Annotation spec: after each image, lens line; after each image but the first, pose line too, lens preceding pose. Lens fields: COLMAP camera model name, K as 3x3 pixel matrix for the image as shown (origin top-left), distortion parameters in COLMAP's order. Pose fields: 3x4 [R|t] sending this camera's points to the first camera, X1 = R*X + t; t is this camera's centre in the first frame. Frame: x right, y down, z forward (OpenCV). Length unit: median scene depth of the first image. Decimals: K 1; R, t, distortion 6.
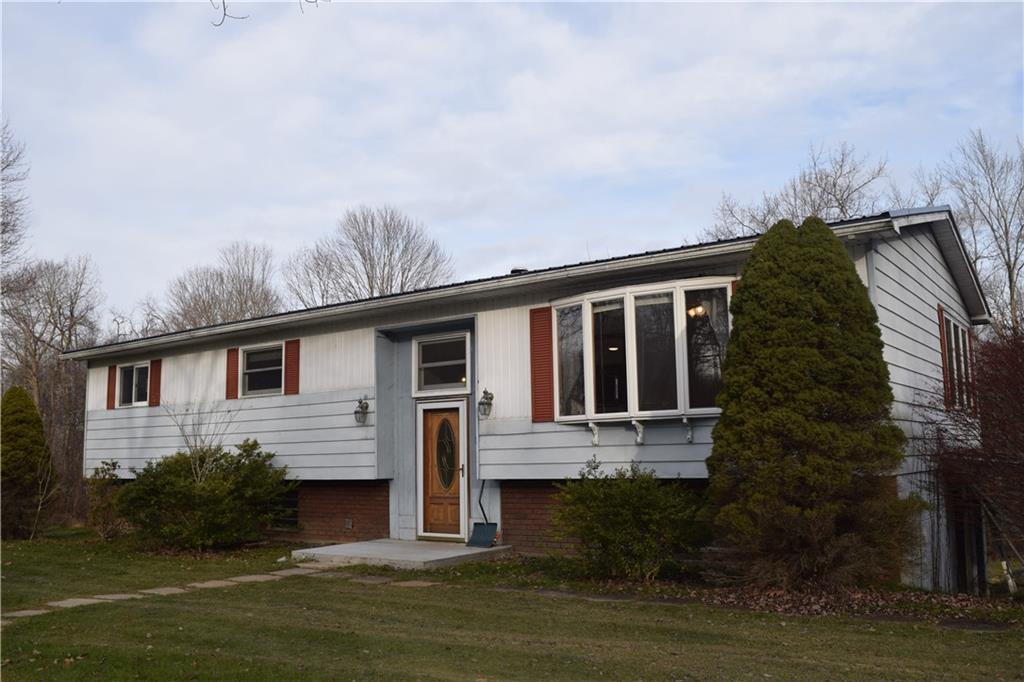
lens RADIAL K [[847.5, 0, 512.4], [0, 847.5, 343.9], [0, 0, 1]] dist [-0.109790, 0.000375]
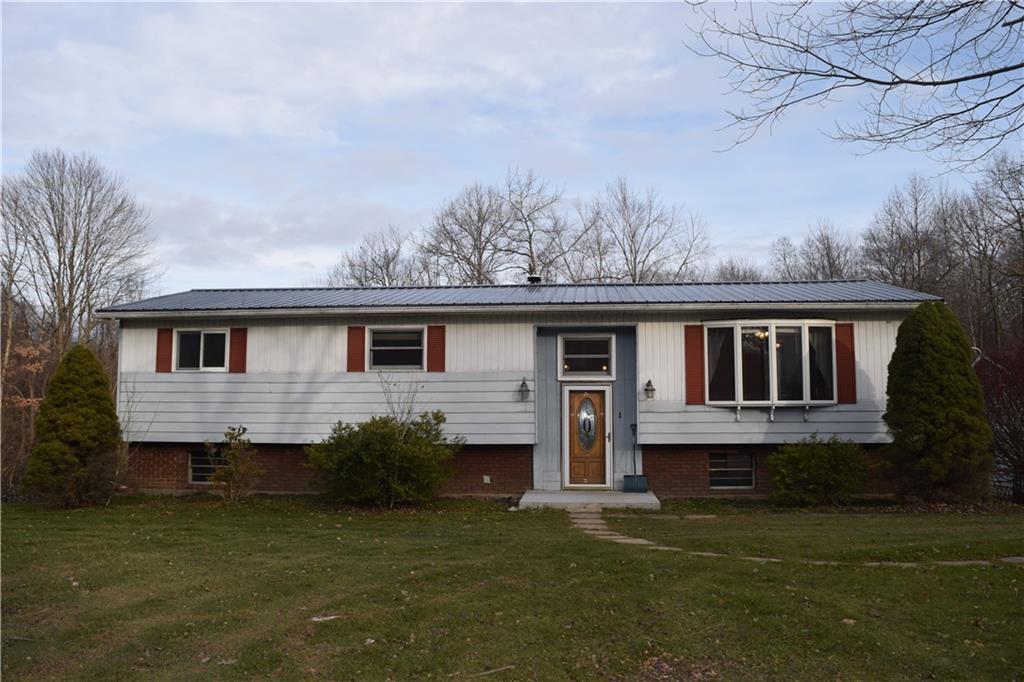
lens RADIAL K [[799.6, 0, 511.7], [0, 799.6, 350.7], [0, 0, 1]] dist [-0.099913, 0.026089]
pose [[0.883056, 0.059836, 0.465437, -0.746013], [-0.081284, 0.996348, 0.026127, -0.008326], [-0.462174, -0.060904, 0.884695, -0.045465]]
